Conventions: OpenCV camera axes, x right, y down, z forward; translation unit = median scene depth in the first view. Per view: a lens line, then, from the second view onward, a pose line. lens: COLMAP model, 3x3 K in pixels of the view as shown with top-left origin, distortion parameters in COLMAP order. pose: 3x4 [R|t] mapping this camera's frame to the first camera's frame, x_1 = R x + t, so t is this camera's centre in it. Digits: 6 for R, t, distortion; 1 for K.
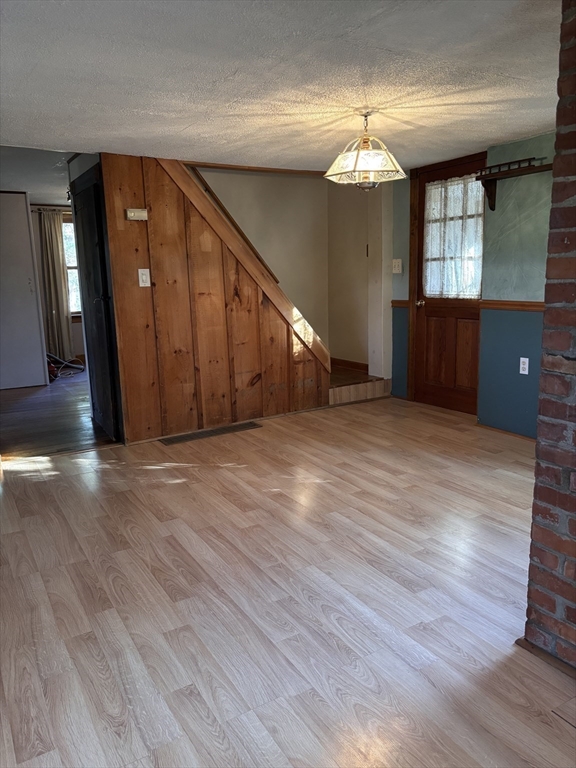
lens RADIAL K [[582.5, 0, 289.0], [0, 582.5, 383.7], [0, 0, 1]] dist [0.002612, -0.004533]
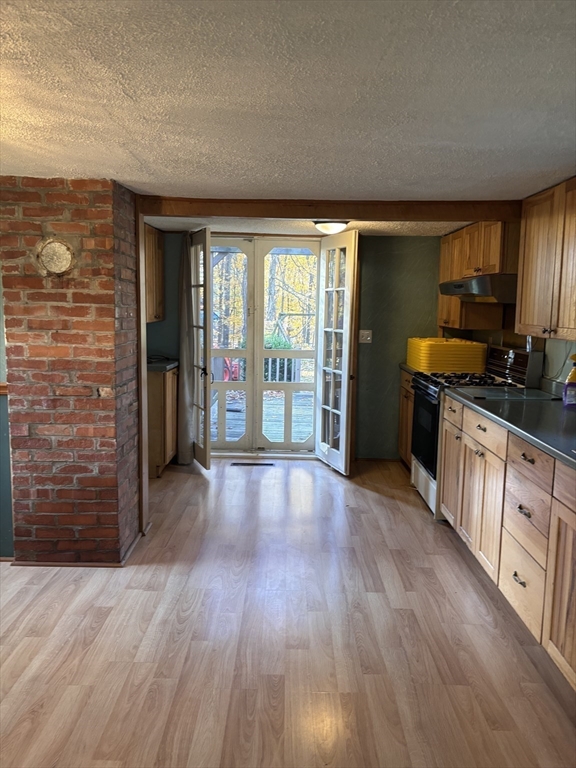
lens RADIAL K [[582.5, 0, 288.5], [0, 582.5, 382.3], [0, 0, 1]] dist [0.002612, -0.004533]
pose [[-0.860697, -0.060531, 0.505506, -0.686814], [0.096822, 0.955326, 0.279247, -0.391621], [-0.499825, 0.289291, -0.816386, 1.681796]]
